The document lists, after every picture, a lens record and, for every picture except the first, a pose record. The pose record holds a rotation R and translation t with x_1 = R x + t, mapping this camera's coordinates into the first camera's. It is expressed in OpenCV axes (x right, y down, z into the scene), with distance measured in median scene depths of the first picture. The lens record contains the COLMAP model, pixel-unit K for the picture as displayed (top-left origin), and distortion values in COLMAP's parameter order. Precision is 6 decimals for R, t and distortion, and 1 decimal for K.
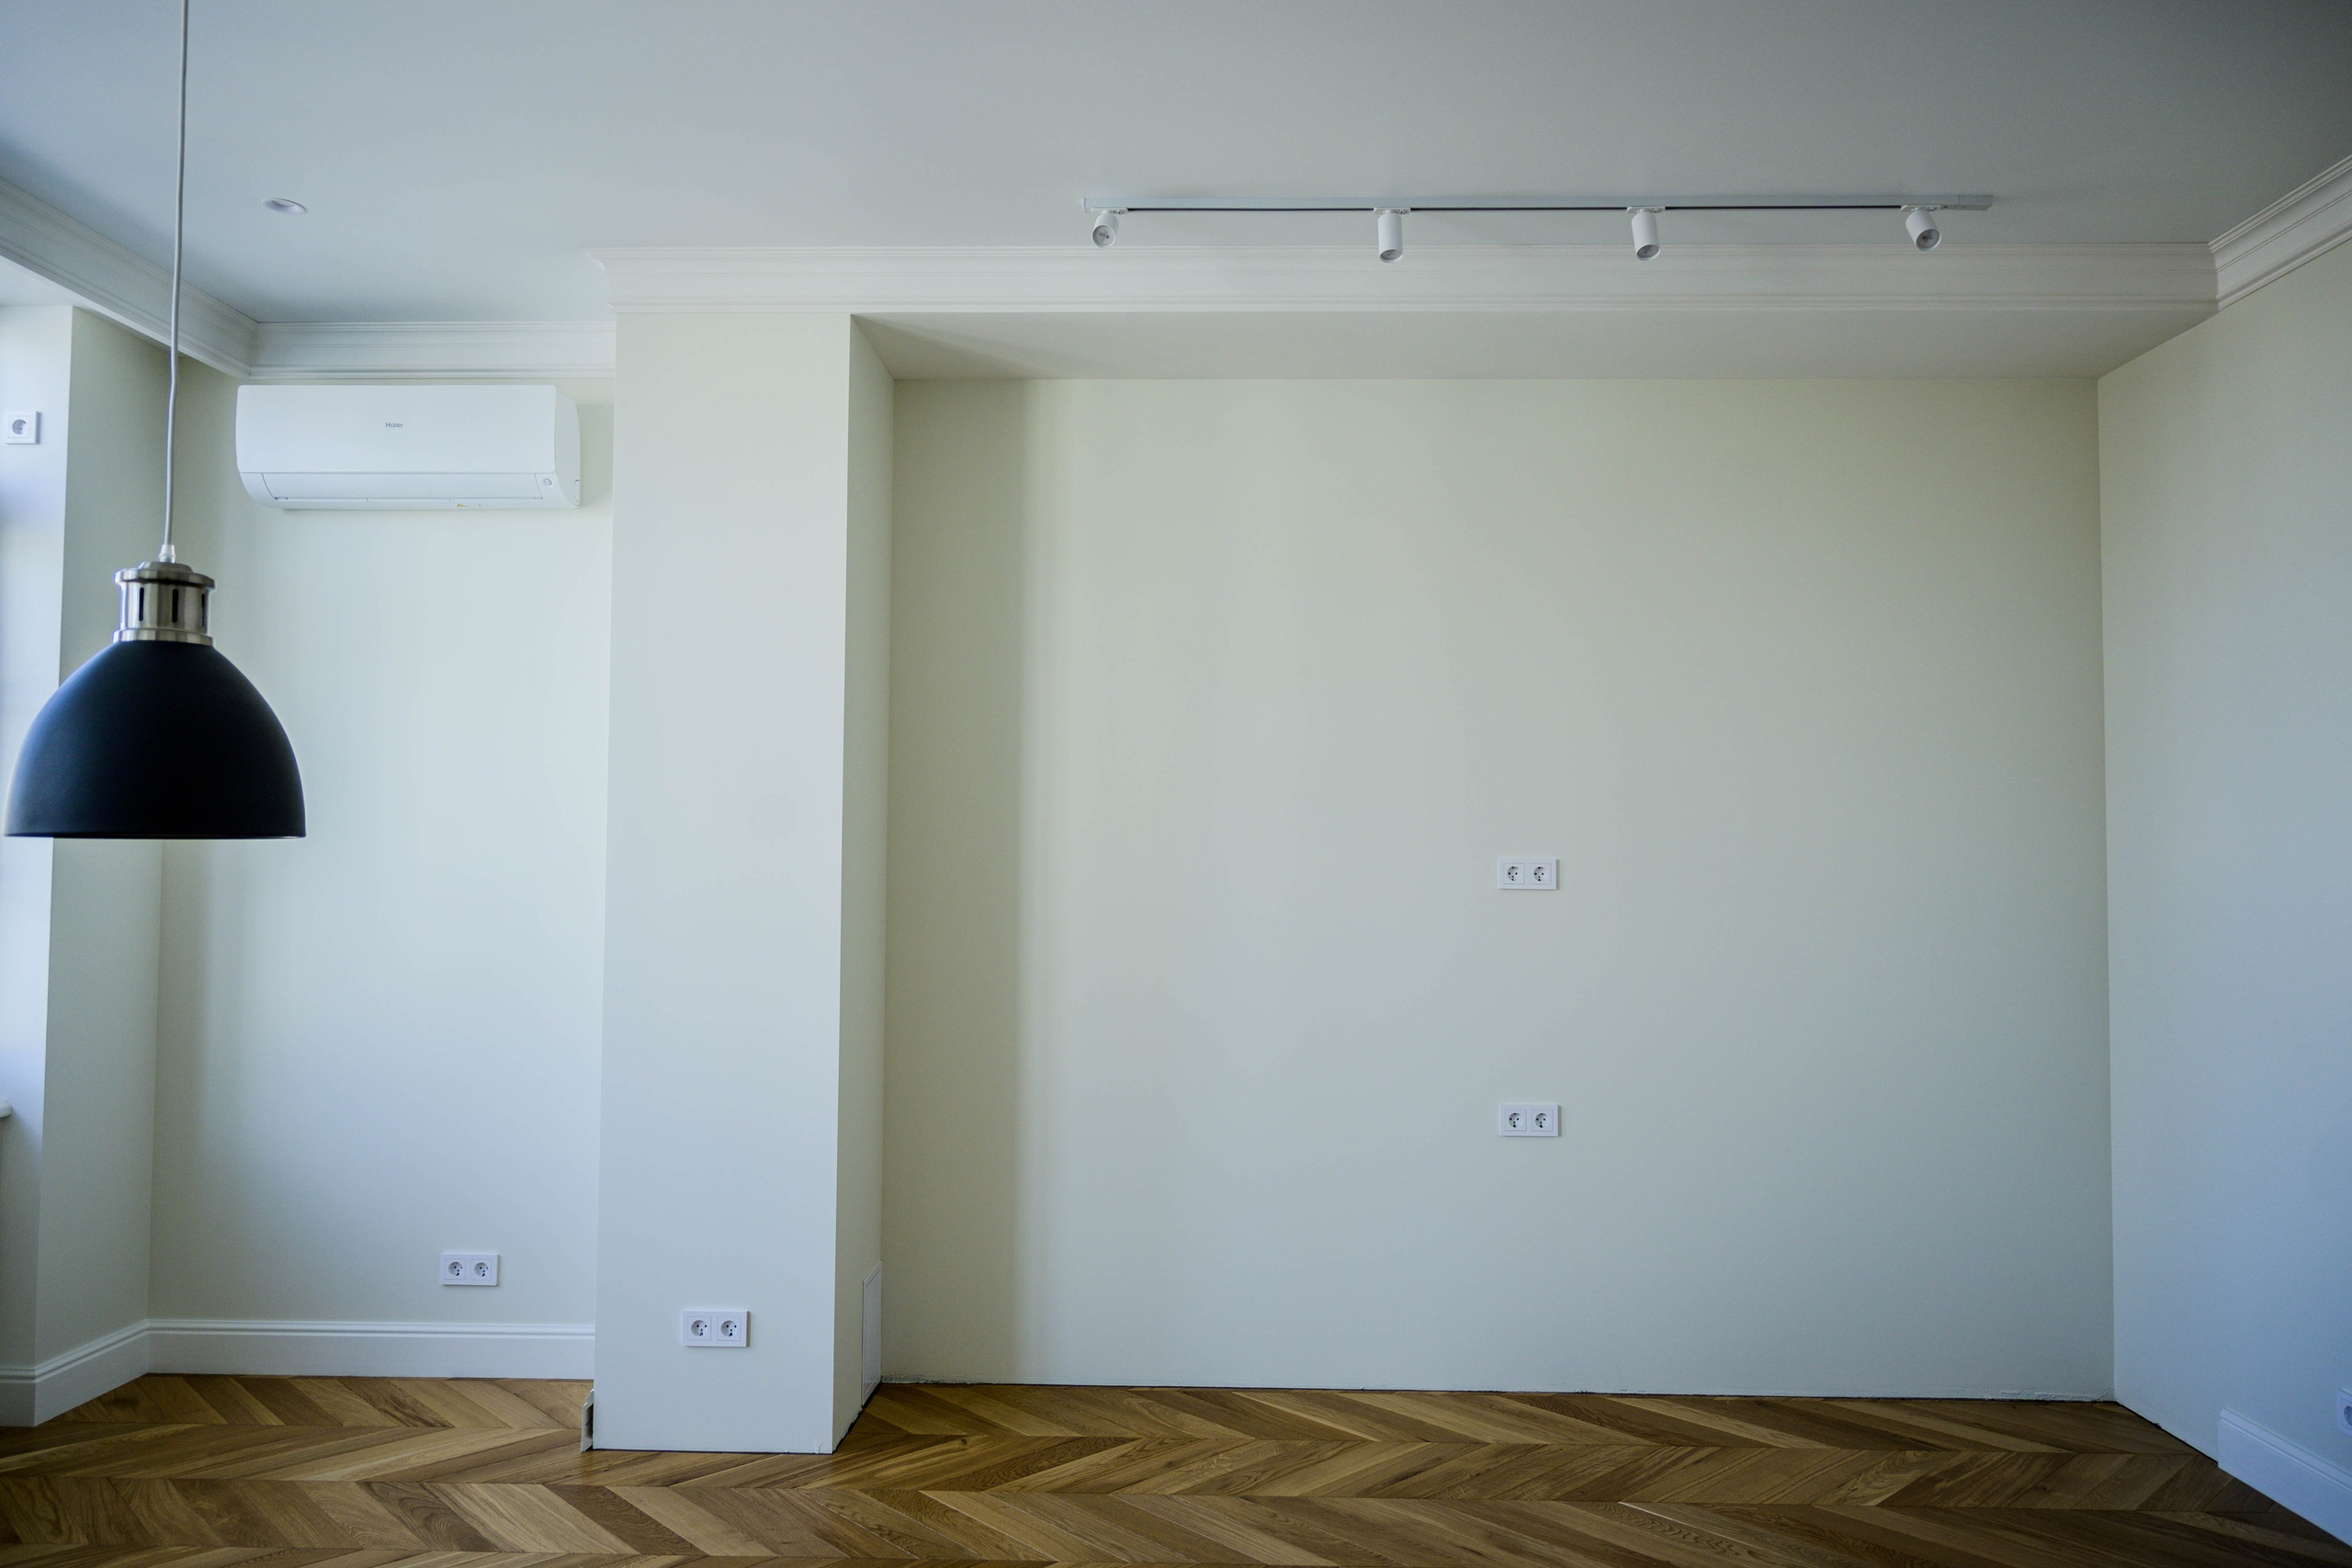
lens RADIAL K [[1643.6, 0, 1176.0], [0, 1643.6, 784.0], [0, 0, 1]] dist [0.003518, 0.002839]
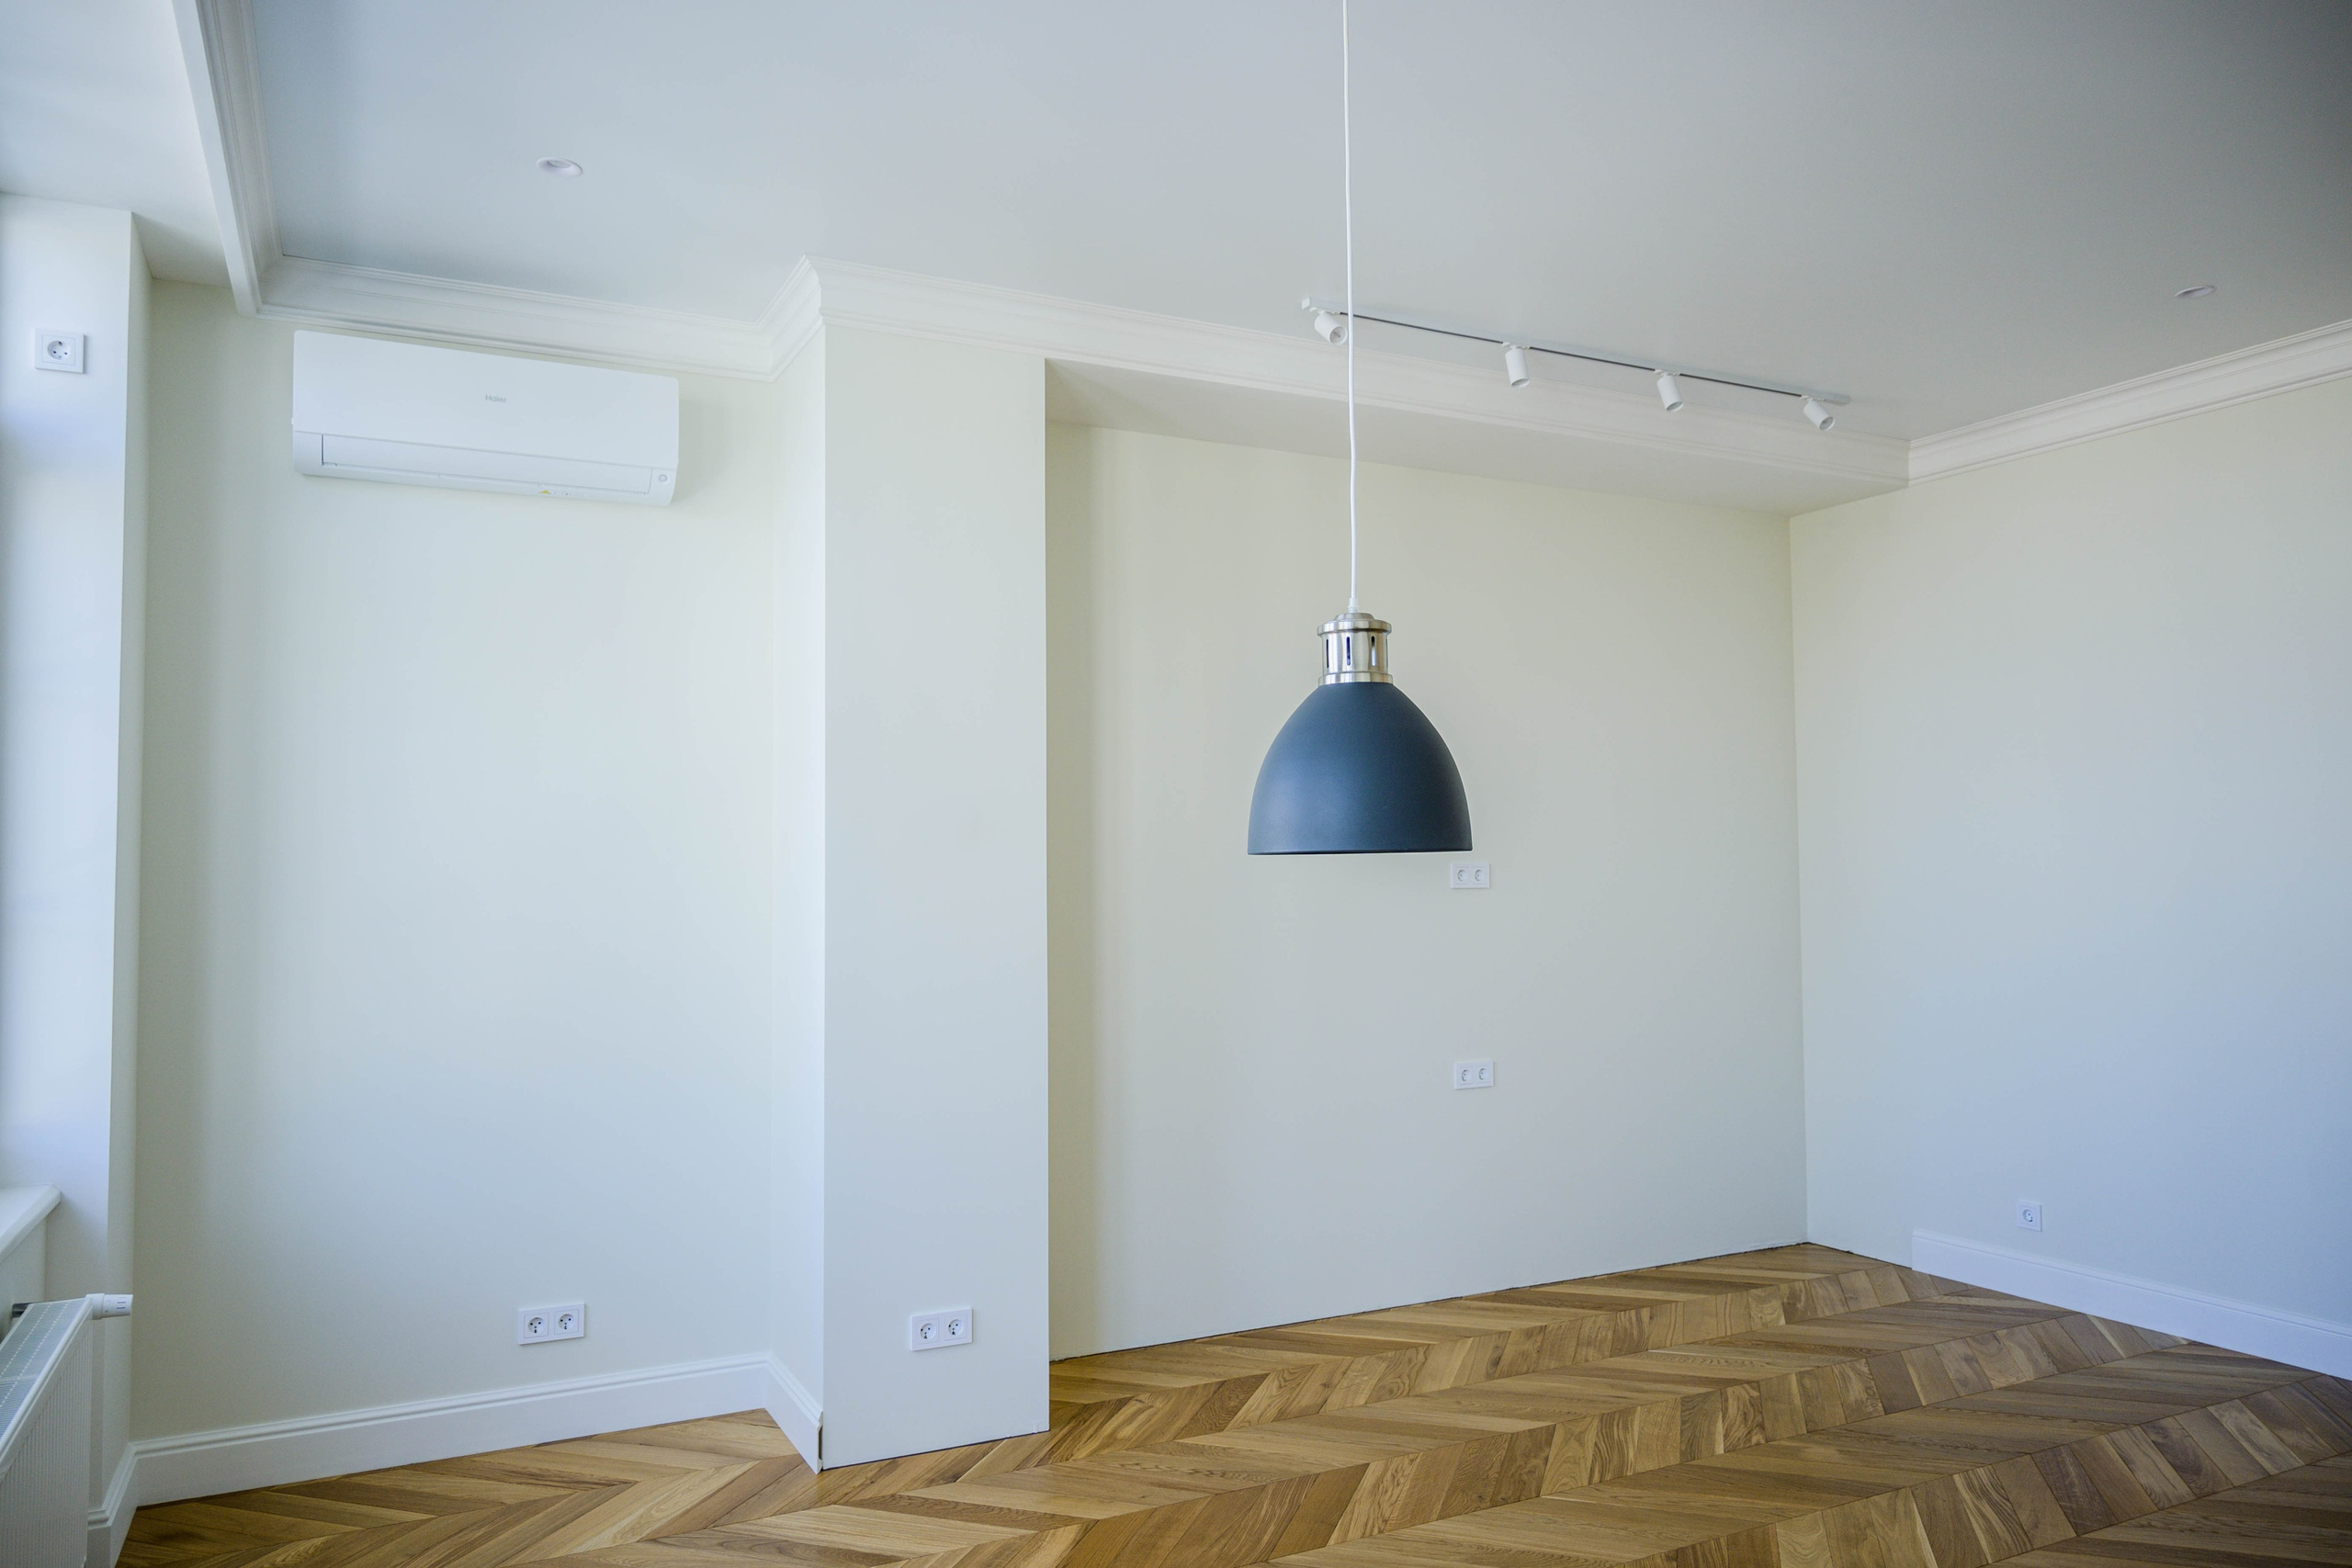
lens RADIAL K [[1643.6, 0, 1176.0], [0, 1643.6, 784.0], [0, 0, 1]] dist [0.003518, 0.002839]
pose [[0.873964, 0.011914, 0.485845, -0.649802], [-0.009474, 0.999927, -0.007477, -0.003206], [-0.485898, 0.001932, 0.874013, 0.030105]]
